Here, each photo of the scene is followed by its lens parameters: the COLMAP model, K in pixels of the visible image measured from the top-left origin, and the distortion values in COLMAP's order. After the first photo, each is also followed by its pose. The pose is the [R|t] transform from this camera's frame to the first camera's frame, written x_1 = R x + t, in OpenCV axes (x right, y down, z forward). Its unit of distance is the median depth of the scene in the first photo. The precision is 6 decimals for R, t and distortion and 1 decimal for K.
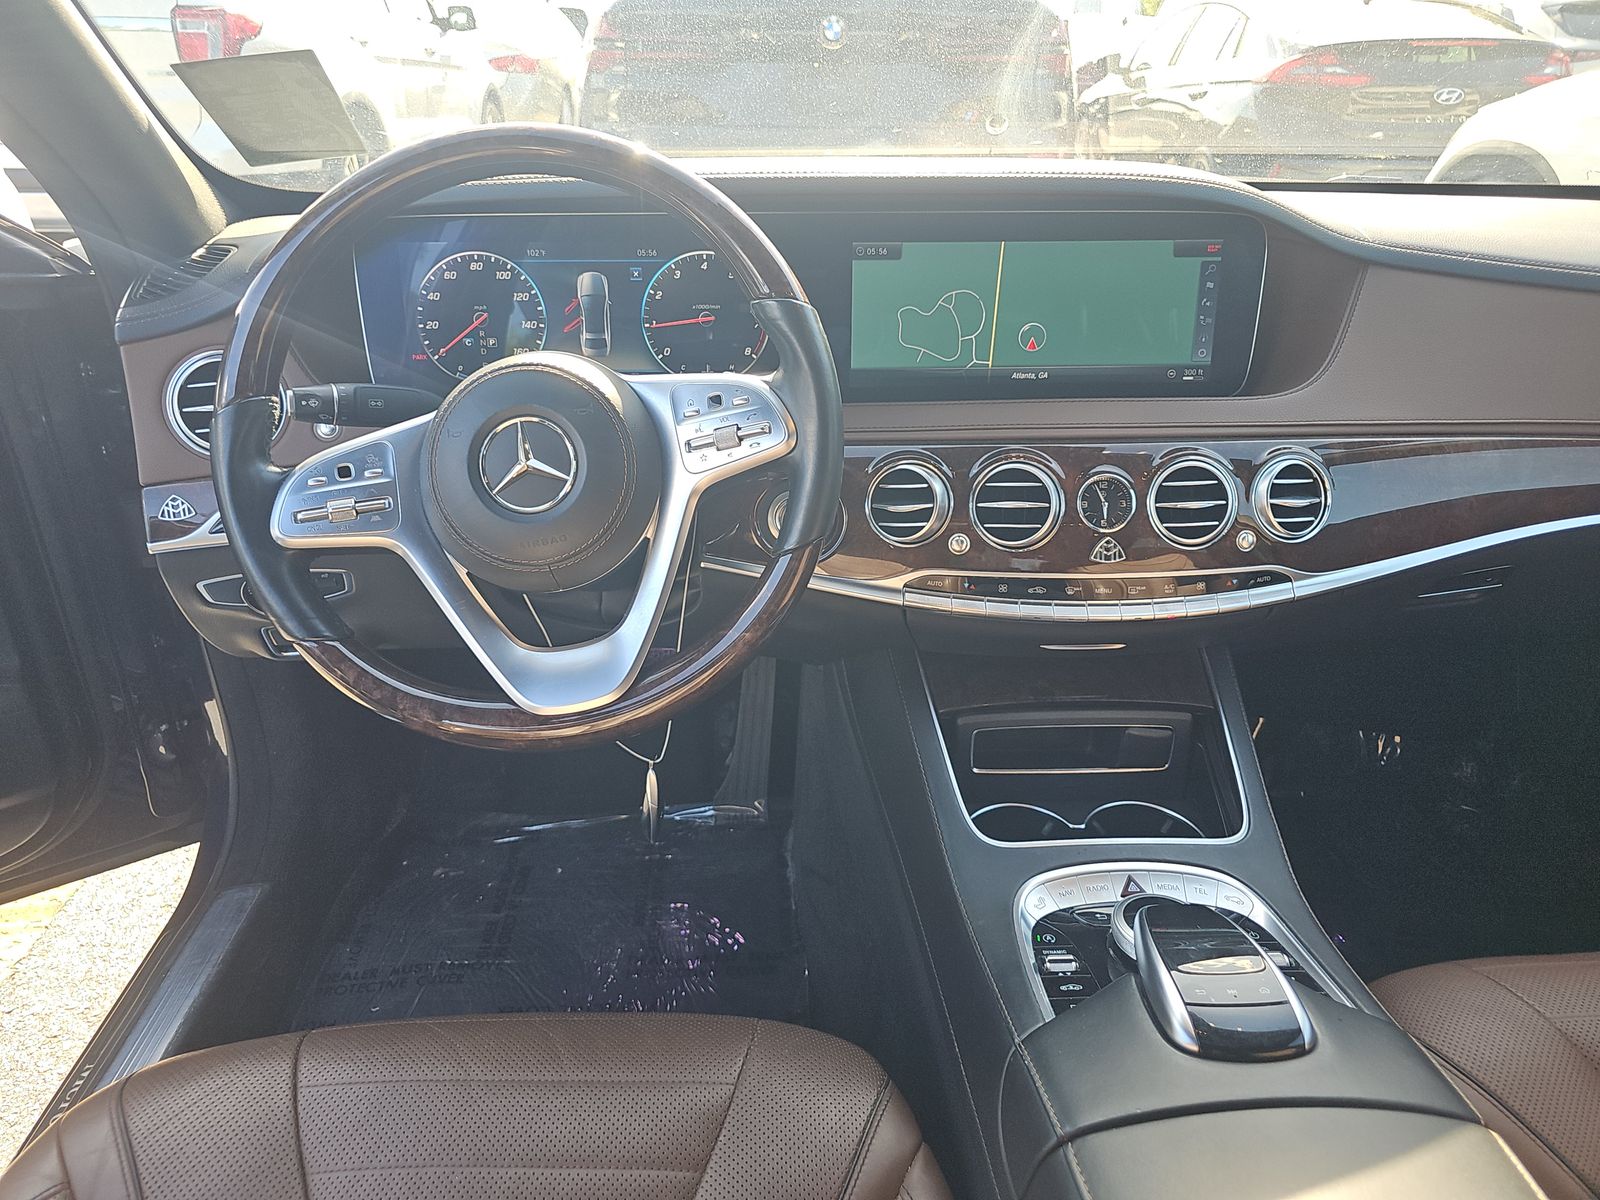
lens RADIAL K [[1071.2, 0, 793.6], [0, 1071.2, 605.3], [0, 0, 1]] dist [0.006699, -0.018563]
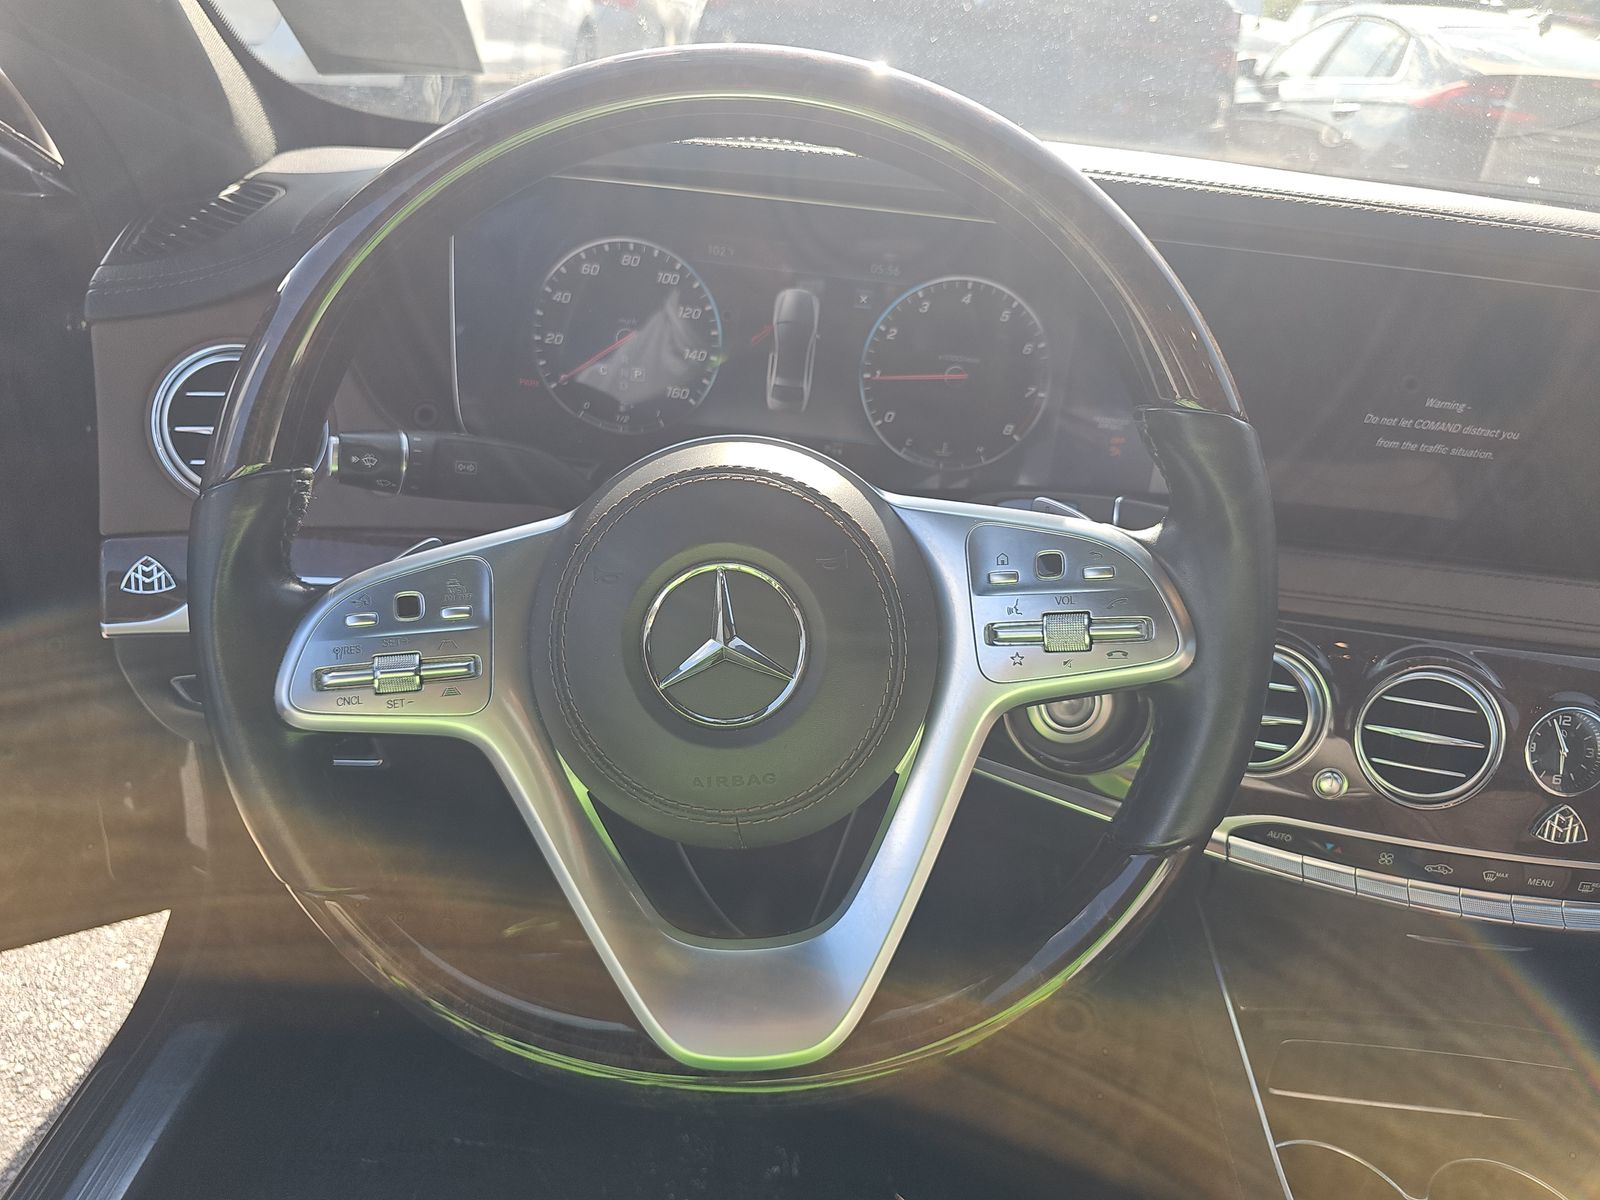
lens RADIAL K [[1071.2, 0, 786.5], [0, 1071.2, 605.1], [0, 0, 1]] dist [0.006699, -0.018563]
pose [[0.992139, 0.122894, -0.023626, -0.162072], [-0.122254, 0.992135, 0.026883, -0.136781], [0.026744, -0.023783, 0.999359, 0.338722]]
